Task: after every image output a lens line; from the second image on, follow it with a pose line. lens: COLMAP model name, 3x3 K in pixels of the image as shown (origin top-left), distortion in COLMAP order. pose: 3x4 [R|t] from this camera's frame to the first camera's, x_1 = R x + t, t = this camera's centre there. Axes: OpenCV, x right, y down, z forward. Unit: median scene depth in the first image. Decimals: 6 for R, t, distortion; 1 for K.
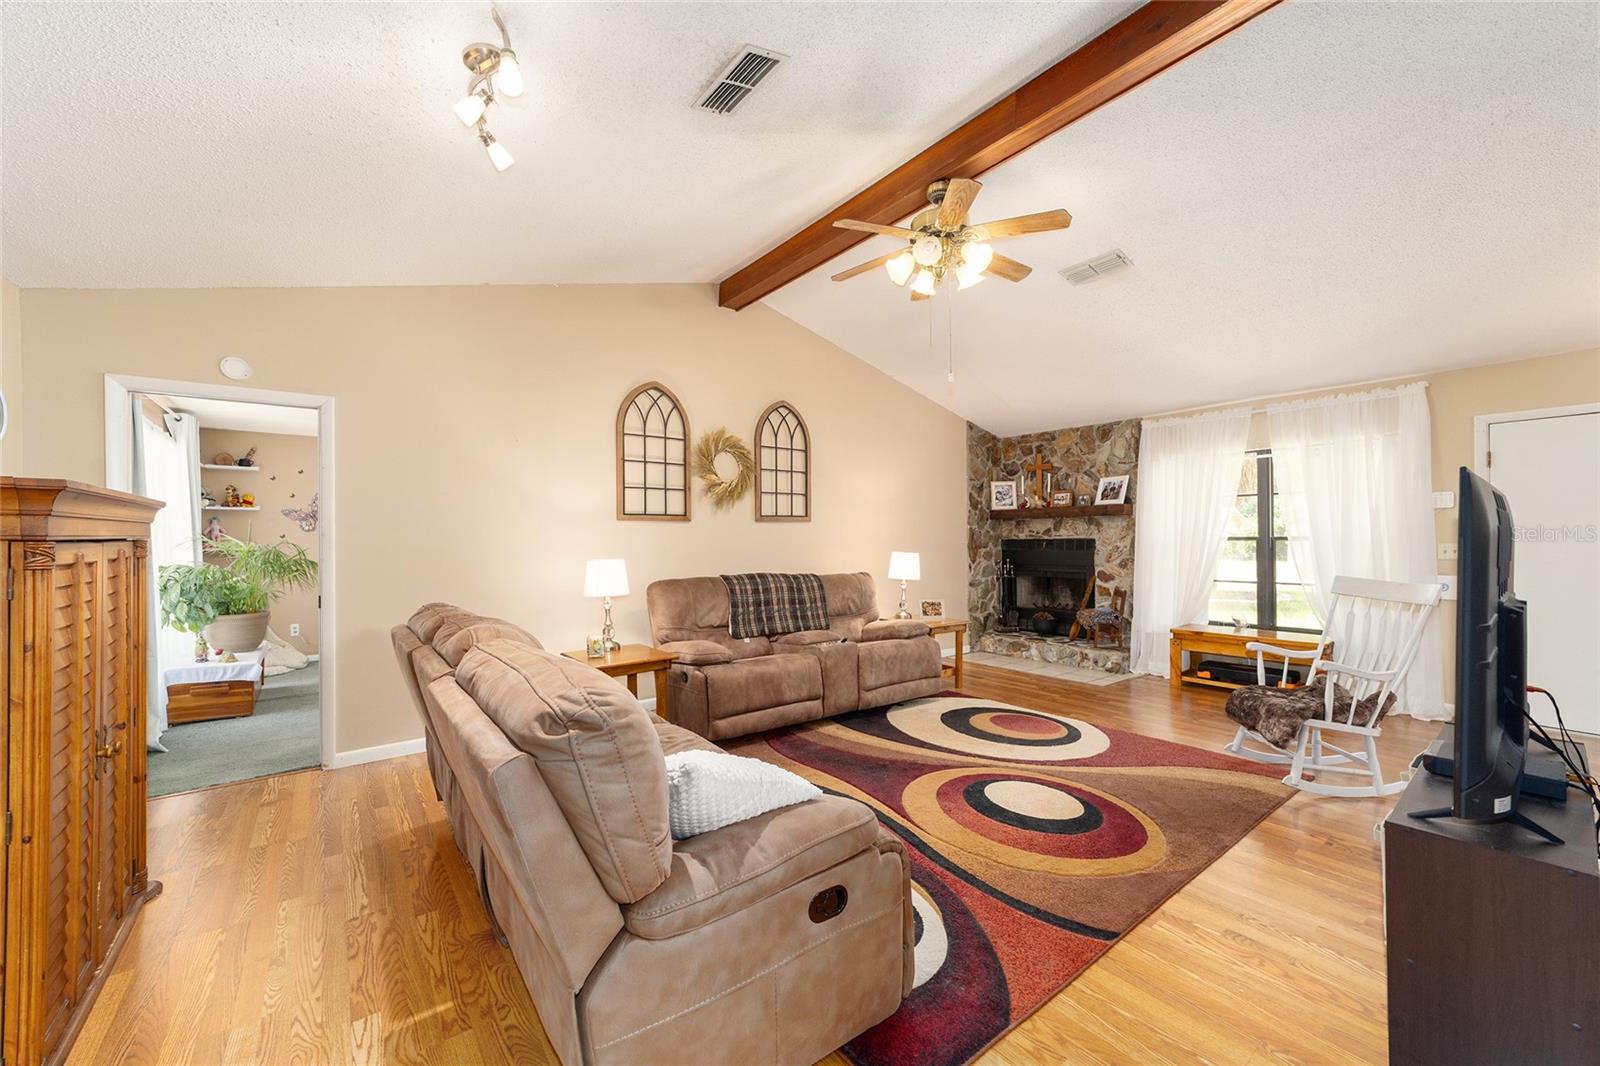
lens RADIAL K [[618.4, 0, 796.6], [0, 618.4, 535.7], [0, 0, 1]] dist [-0.003640, 0.000412]
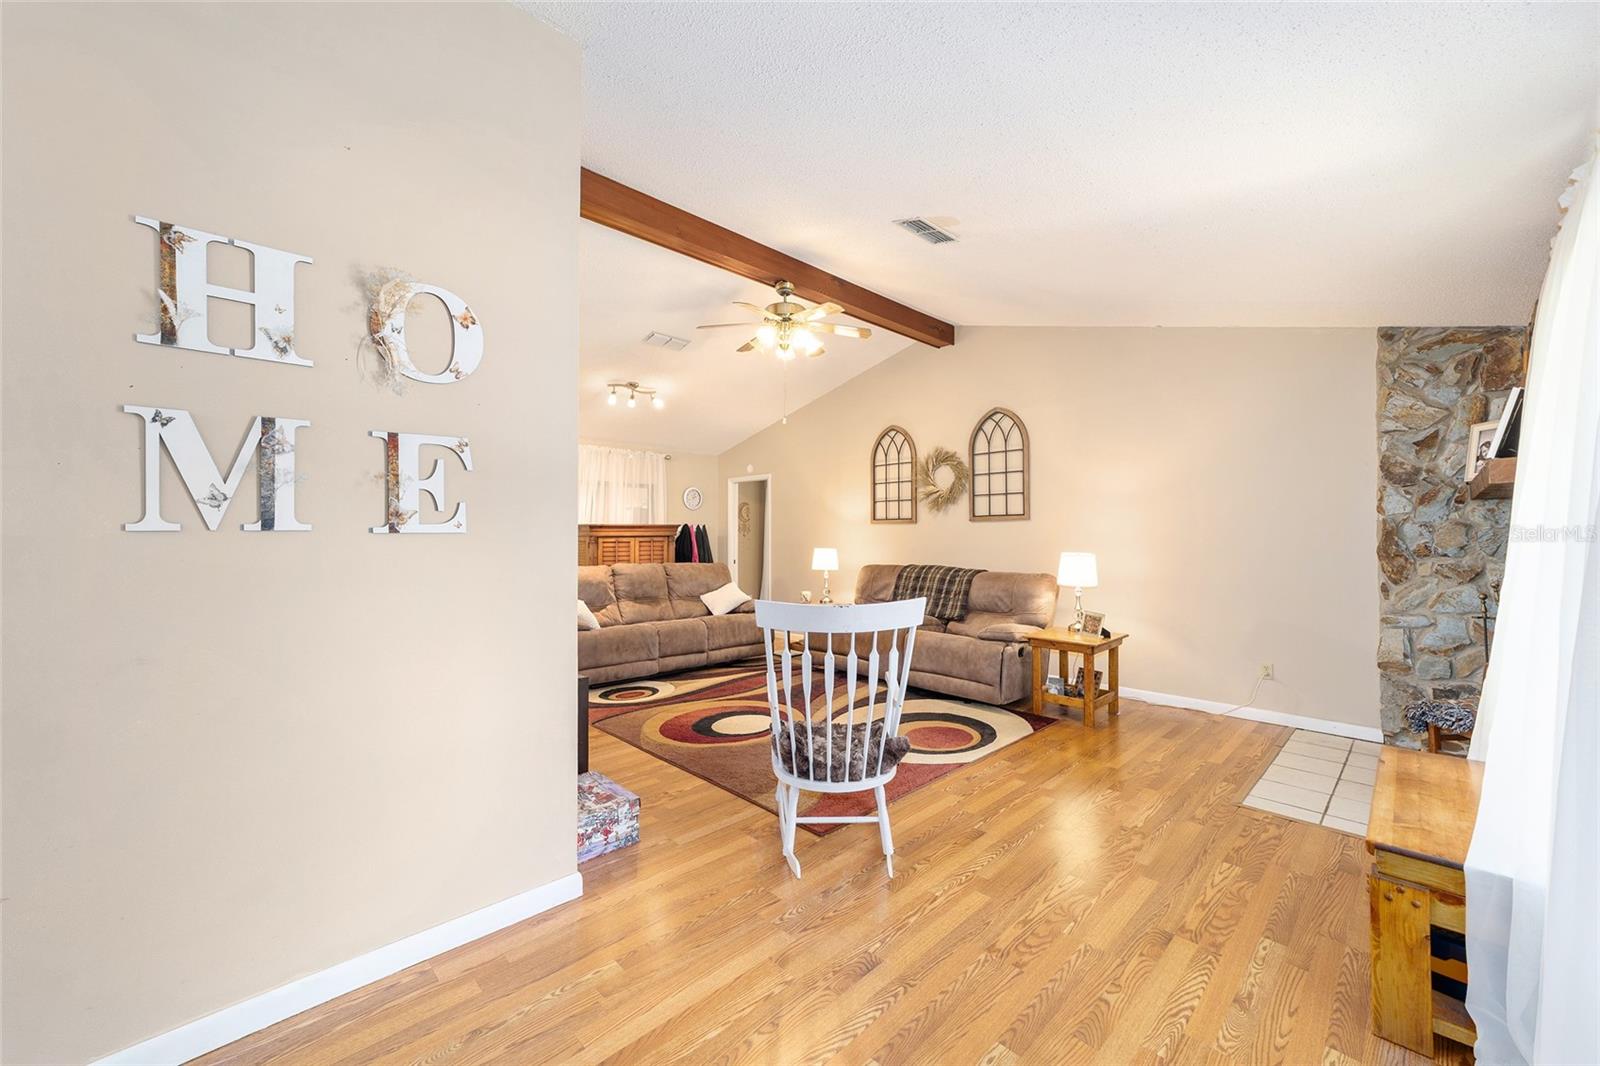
lens RADIAL K [[614.3, 0, 793.4], [0, 614.3, 534.3], [0, 0, 1]] dist [-0.016331, 0.007999]
pose [[0.112107, 0.001530, -0.993695, 0.976148], [0.003616, 0.999992, 0.001947, -0.002500], [0.993690, -0.003811, 0.112100, 0.526348]]
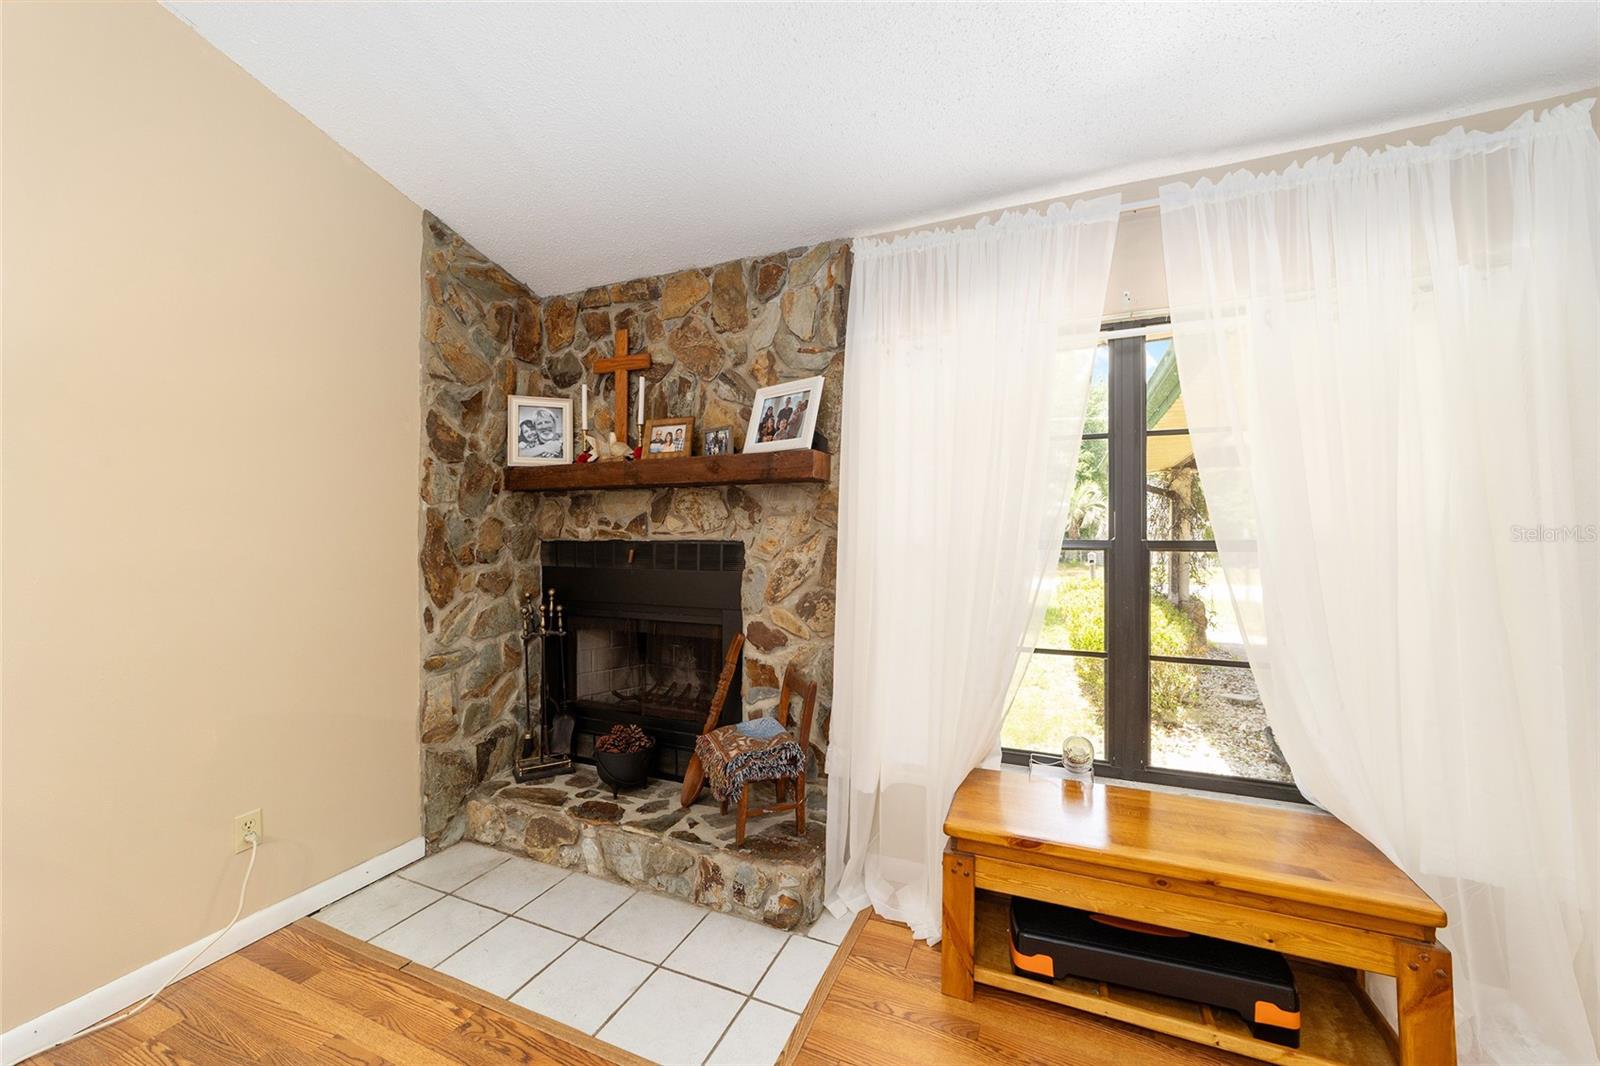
lens RADIAL K [[614.3, 0, 793.4], [0, 614.3, 534.3], [0, 0, 1]] dist [-0.016331, 0.007999]
pose [[0.872852, 0.009440, 0.487894, 0.372794], [-0.009704, 0.999951, -0.001987, 0.000751], [-0.487889, -0.003001, 0.872900, 0.749115]]
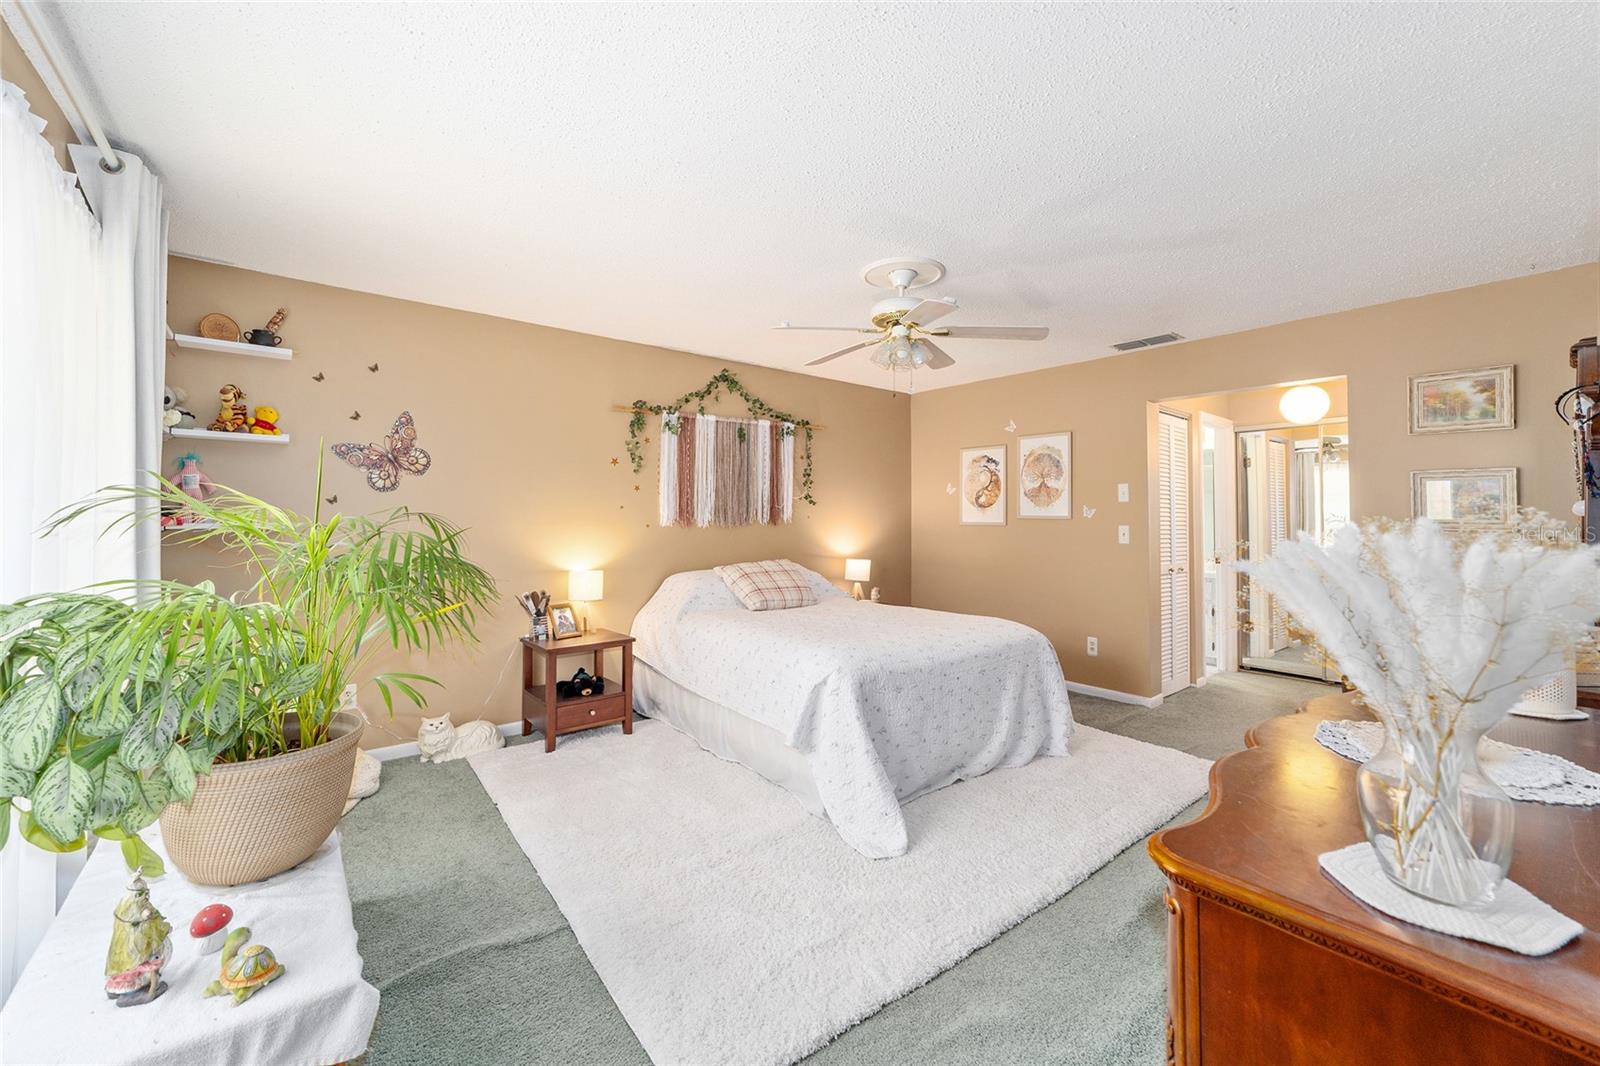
lens RADIAL K [[629.3, 0, 798.8], [0, 629.3, 492.4], [0, 0, 1]] dist [0.000318, 0.000049]
pose [[0.999532, 0.015329, 0.026479, -0.569959], [-0.014498, 0.999405, -0.031294, 0.007256], [-0.026943, 0.030896, 0.999159, 0.588985]]
